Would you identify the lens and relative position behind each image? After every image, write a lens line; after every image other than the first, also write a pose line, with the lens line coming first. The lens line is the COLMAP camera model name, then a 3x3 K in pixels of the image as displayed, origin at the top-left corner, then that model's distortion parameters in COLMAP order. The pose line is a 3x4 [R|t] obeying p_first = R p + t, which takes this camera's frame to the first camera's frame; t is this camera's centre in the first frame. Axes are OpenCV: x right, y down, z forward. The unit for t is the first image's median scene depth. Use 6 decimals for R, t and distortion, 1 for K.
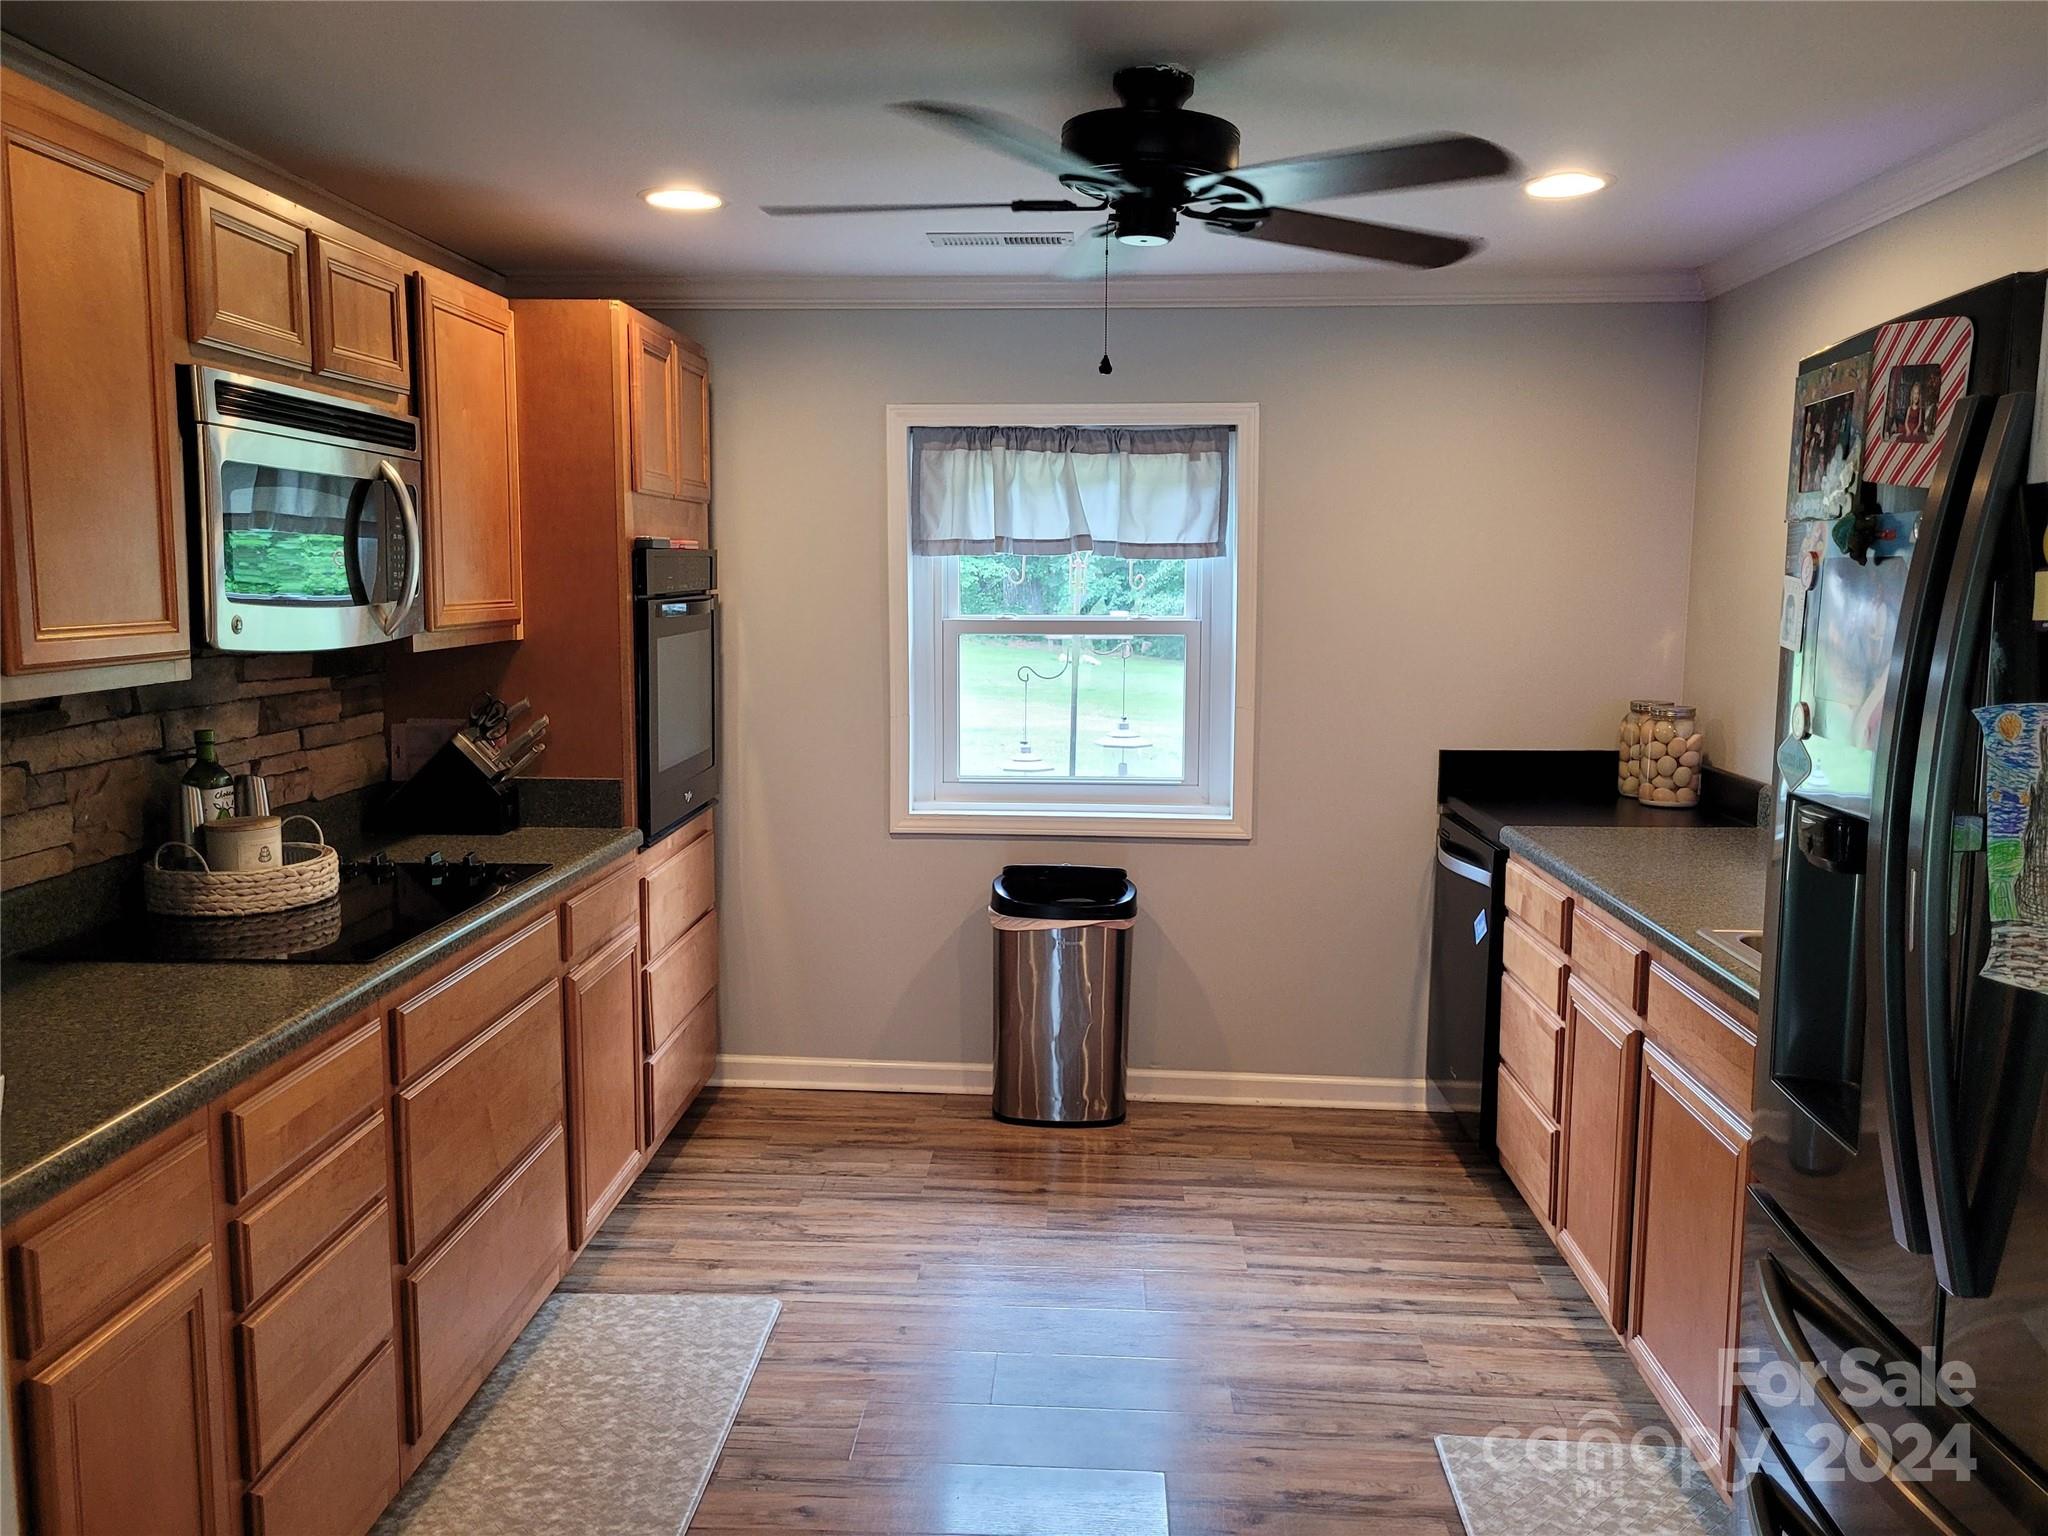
lens RADIAL K [[1544.4, 0, 1023.0], [0, 1544.4, 762.6], [0, 0, 1]] dist [0.043447, -0.036646]
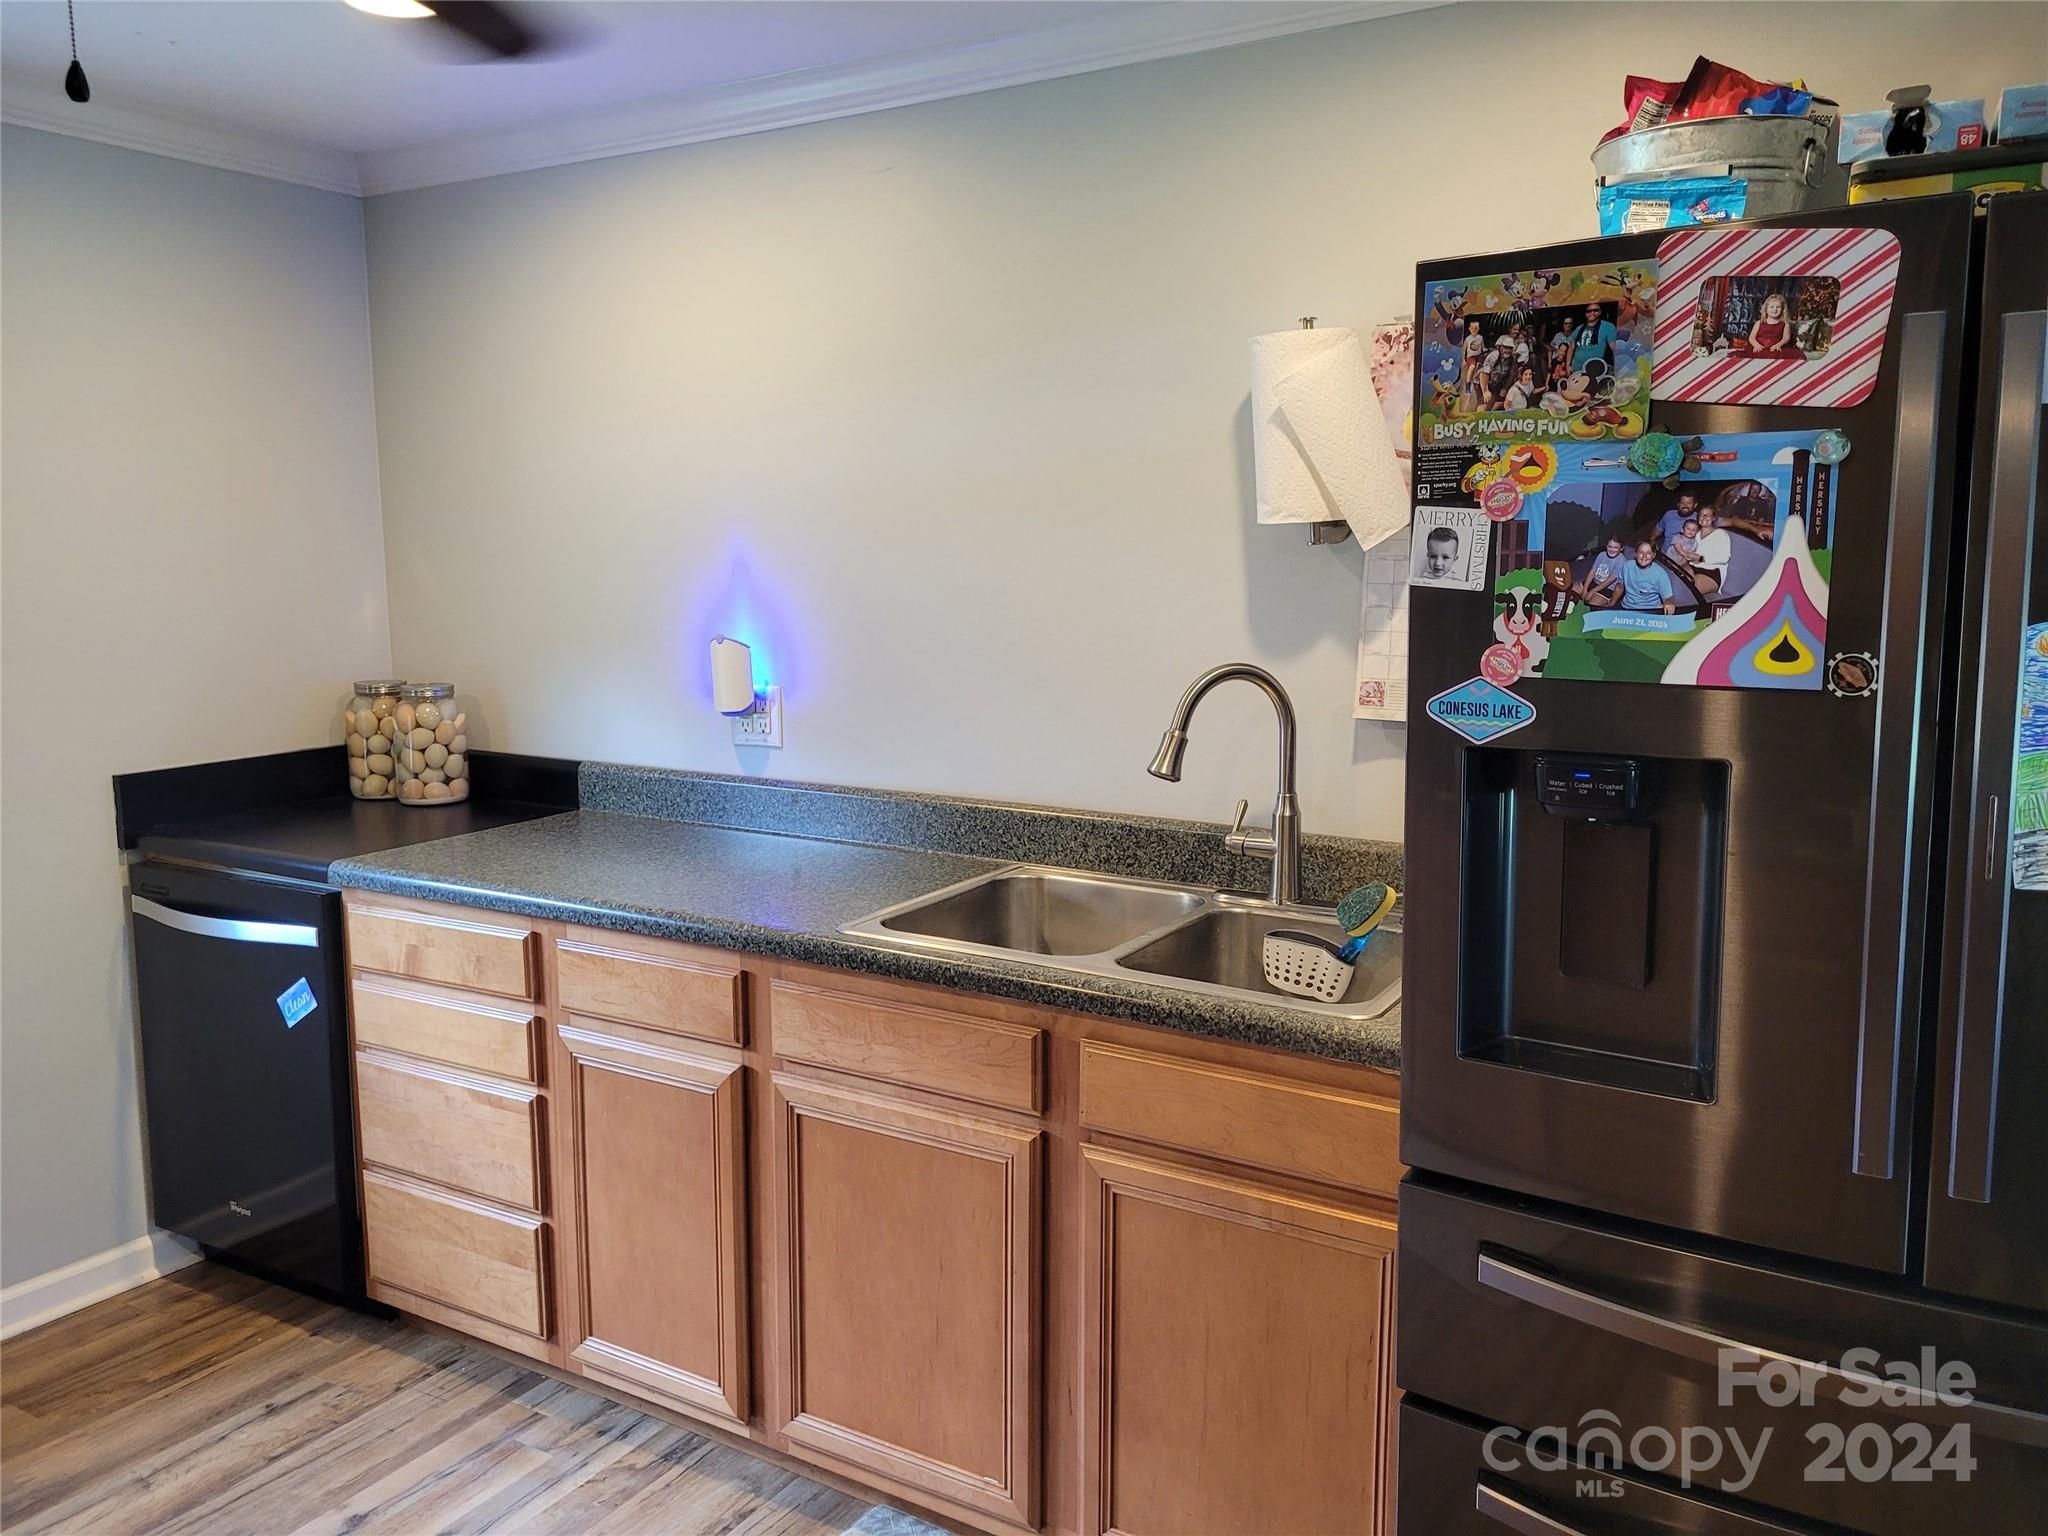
lens RADIAL K [[1544.4, 0, 1027.5], [0, 1544.4, 759.7], [0, 0, 1]] dist [0.043447, -0.036646]
pose [[0.466630, -0.130517, 0.874770, -0.179557], [0.113513, 0.989710, 0.087115, -0.034346], [-0.877138, 0.058648, 0.476643, 0.338818]]
